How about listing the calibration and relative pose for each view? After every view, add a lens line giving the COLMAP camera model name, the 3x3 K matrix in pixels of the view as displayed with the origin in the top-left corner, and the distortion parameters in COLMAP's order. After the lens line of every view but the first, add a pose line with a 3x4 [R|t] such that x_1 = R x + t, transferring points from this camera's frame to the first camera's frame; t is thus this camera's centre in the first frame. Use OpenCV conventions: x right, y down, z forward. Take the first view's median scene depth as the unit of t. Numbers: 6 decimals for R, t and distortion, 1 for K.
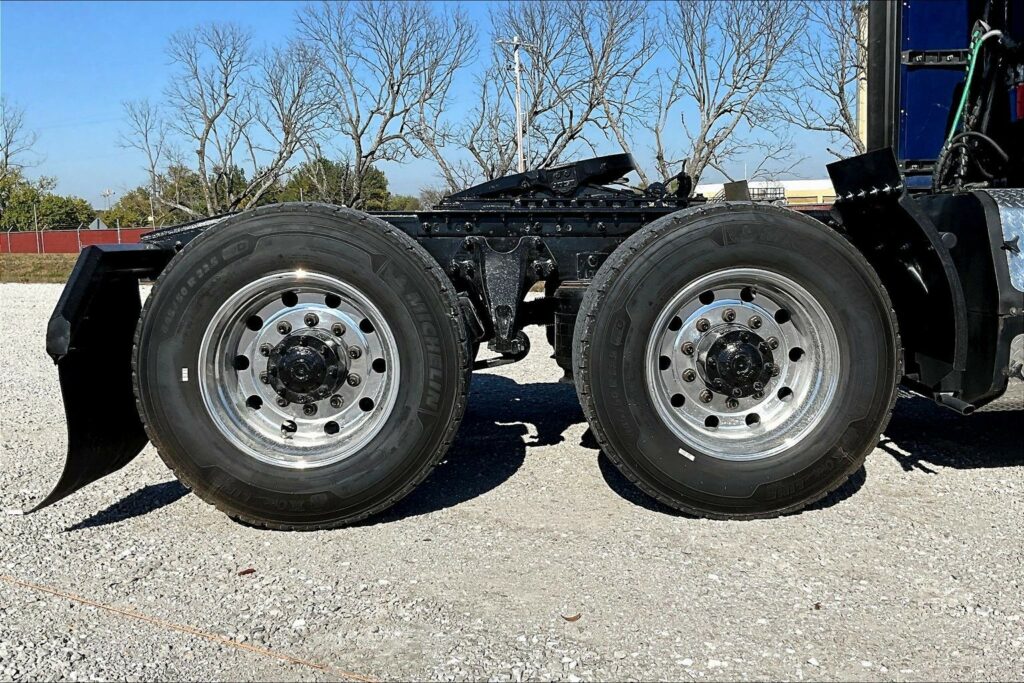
lens RADIAL K [[1001.3, 0, 542.7], [0, 1001.3, 357.4], [0, 0, 1]] dist [0.003236, 0.000000]
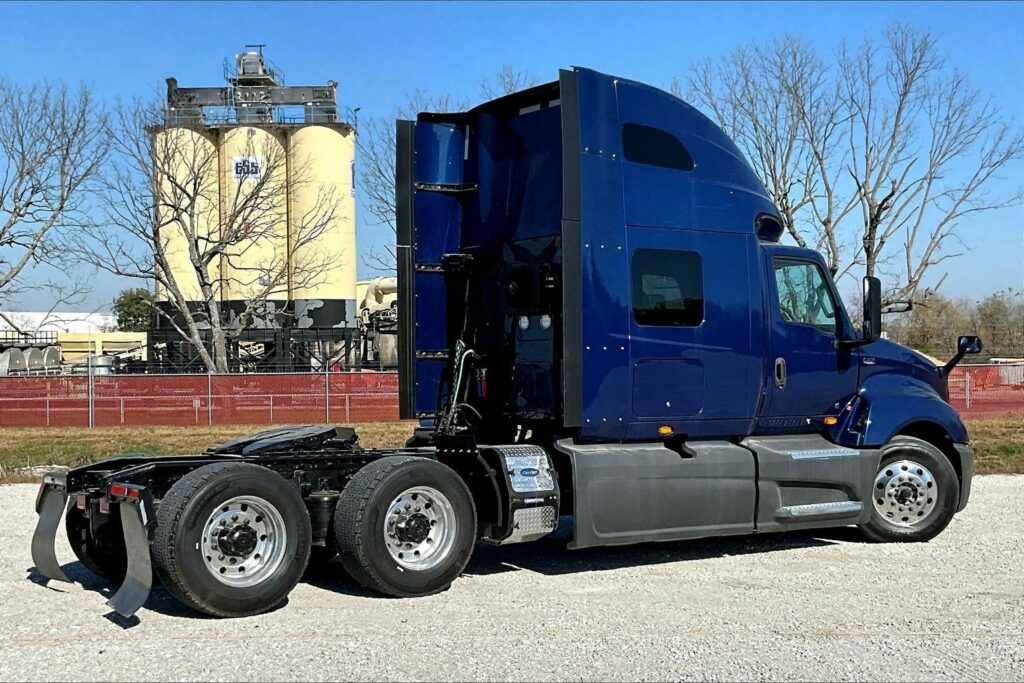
lens RADIAL K [[1685.6, 0, 455.8], [0, 1685.6, 366.3], [0, 0, 1]] dist [0.042439, 0.000000]
pose [[0.839536, 0.001548, 0.543303, -0.230041], [0.058447, 0.993935, -0.093146, 0.000445], [-0.540152, 0.109954, 0.834354, -0.290829]]
